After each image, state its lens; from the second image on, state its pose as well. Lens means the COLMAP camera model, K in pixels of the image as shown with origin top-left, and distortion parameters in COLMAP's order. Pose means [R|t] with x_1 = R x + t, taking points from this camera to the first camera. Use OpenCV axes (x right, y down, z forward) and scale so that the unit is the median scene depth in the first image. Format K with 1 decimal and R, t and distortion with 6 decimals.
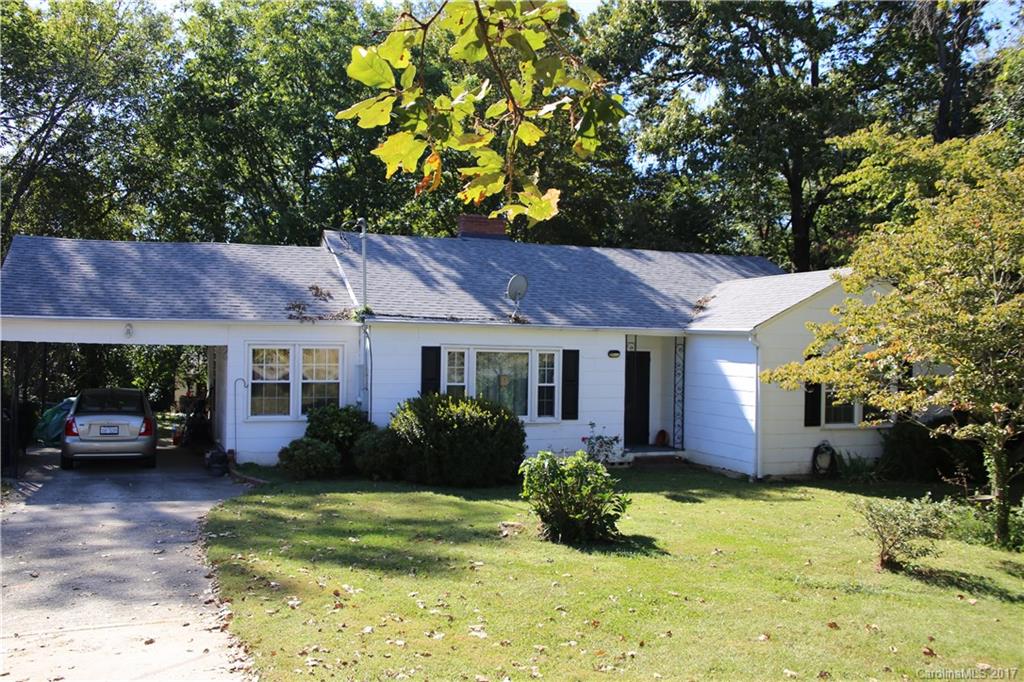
lens RADIAL K [[932.5, 0, 512.0], [0, 932.5, 341.0], [0, 0, 1]] dist [-0.081650, 0.002102]
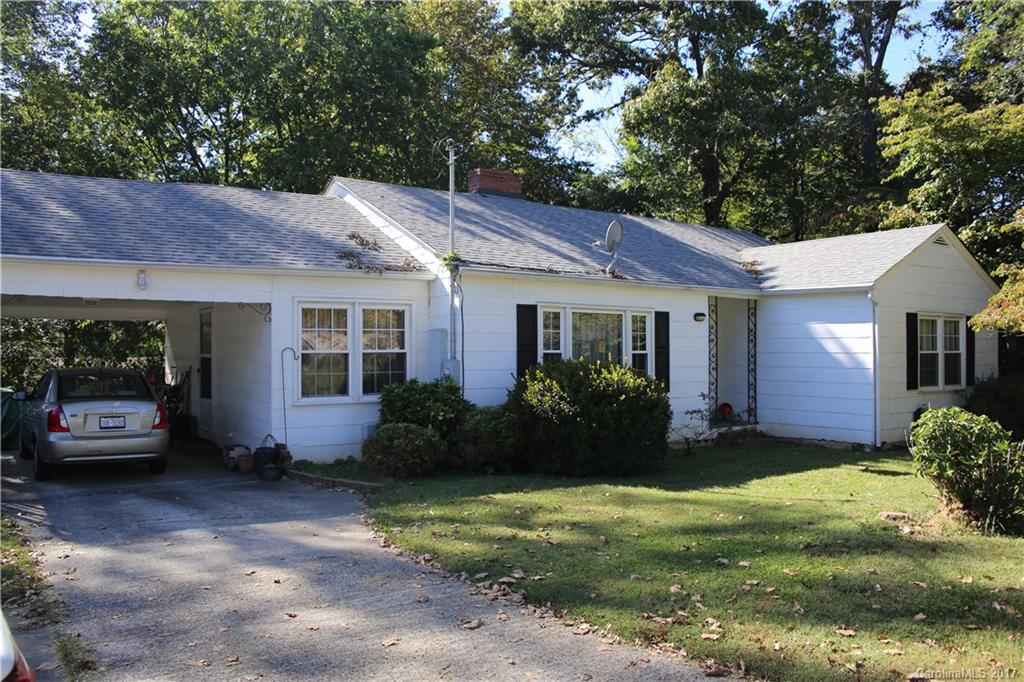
lens RADIAL K [[811.0, 0, 500.3], [0, 811.0, 341.1], [0, 0, 1]] dist [-0.172779, 0.127316]
pose [[0.970925, -0.014448, 0.238947, -0.275790], [0.016671, 0.999834, -0.007286, 0.041825], [-0.238802, 0.011058, 0.971005, 0.326452]]
